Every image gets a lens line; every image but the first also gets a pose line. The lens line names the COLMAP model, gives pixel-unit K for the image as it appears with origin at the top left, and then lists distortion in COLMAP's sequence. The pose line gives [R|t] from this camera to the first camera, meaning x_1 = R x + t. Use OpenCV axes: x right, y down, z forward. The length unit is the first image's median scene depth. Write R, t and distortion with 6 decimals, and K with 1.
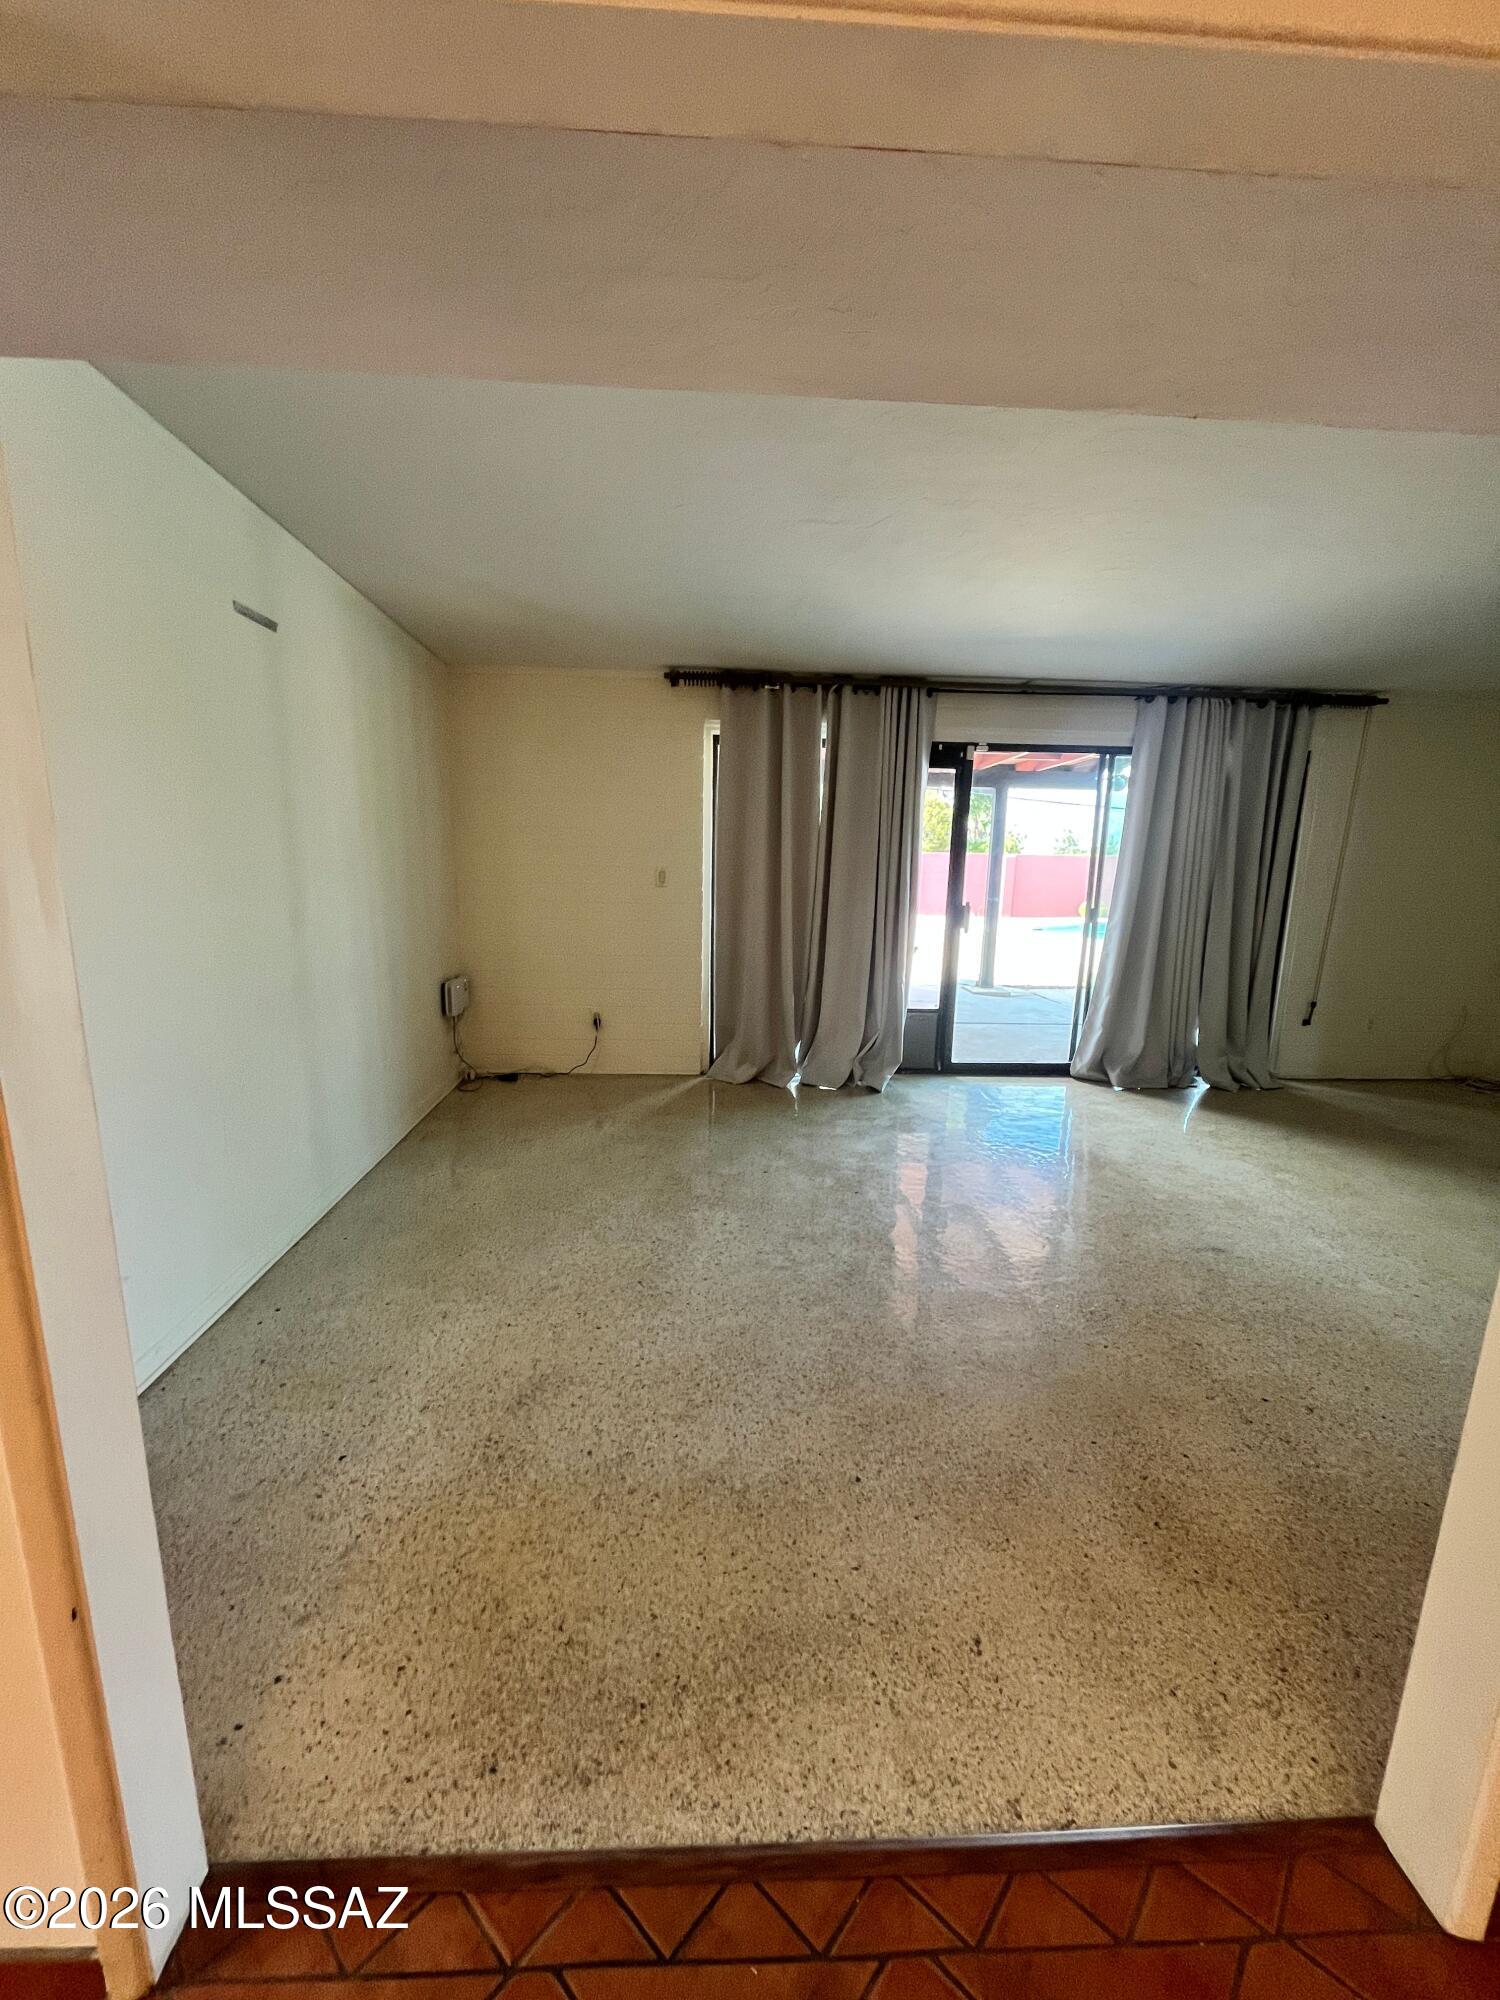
lens RADIAL K [[805.5, 0, 748.9], [0, 805.5, 997.2], [0, 0, 1]] dist [-0.007115, 0.000756]
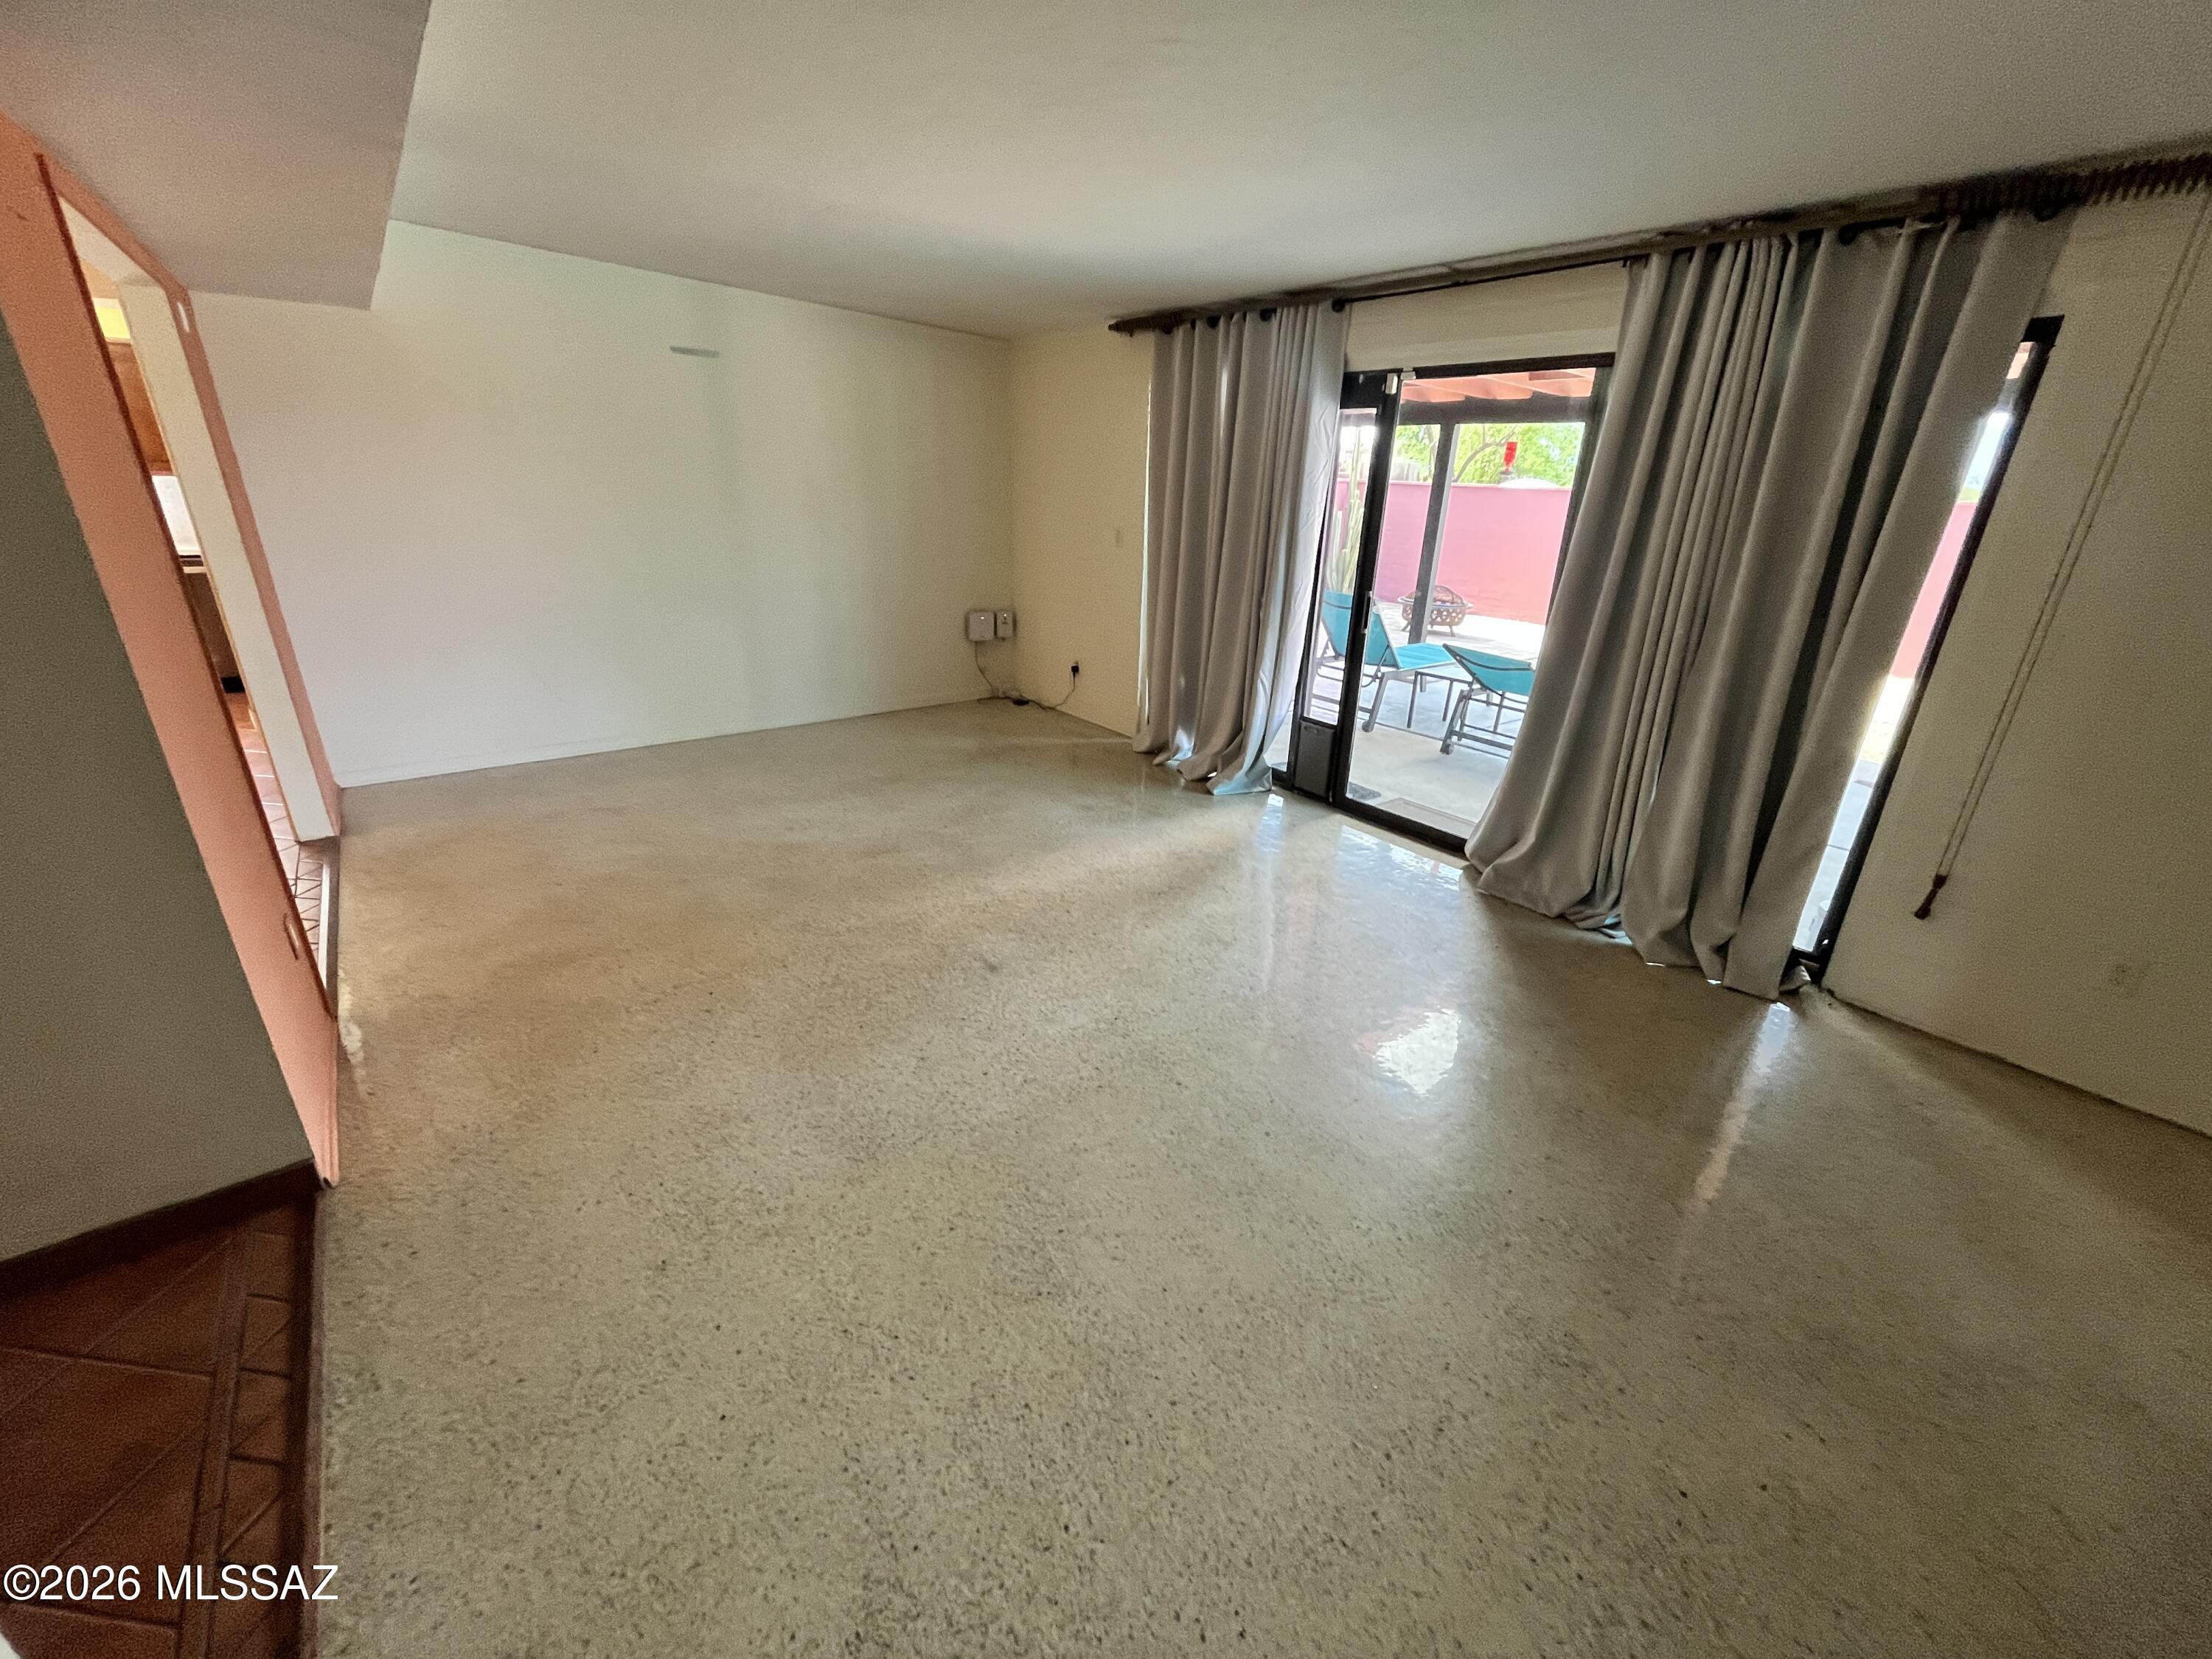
lens RADIAL K [[890.9, 0, 1105.6], [0, 890.9, 827.0], [0, 0, 1]] dist [-0.007115, 0.000756]
pose [[0.587009, 0.299062, -0.752317, 0.857273], [-0.169083, 0.954064, 0.247331, -0.074119], [0.791727, -0.017982, 0.610611, 0.291117]]
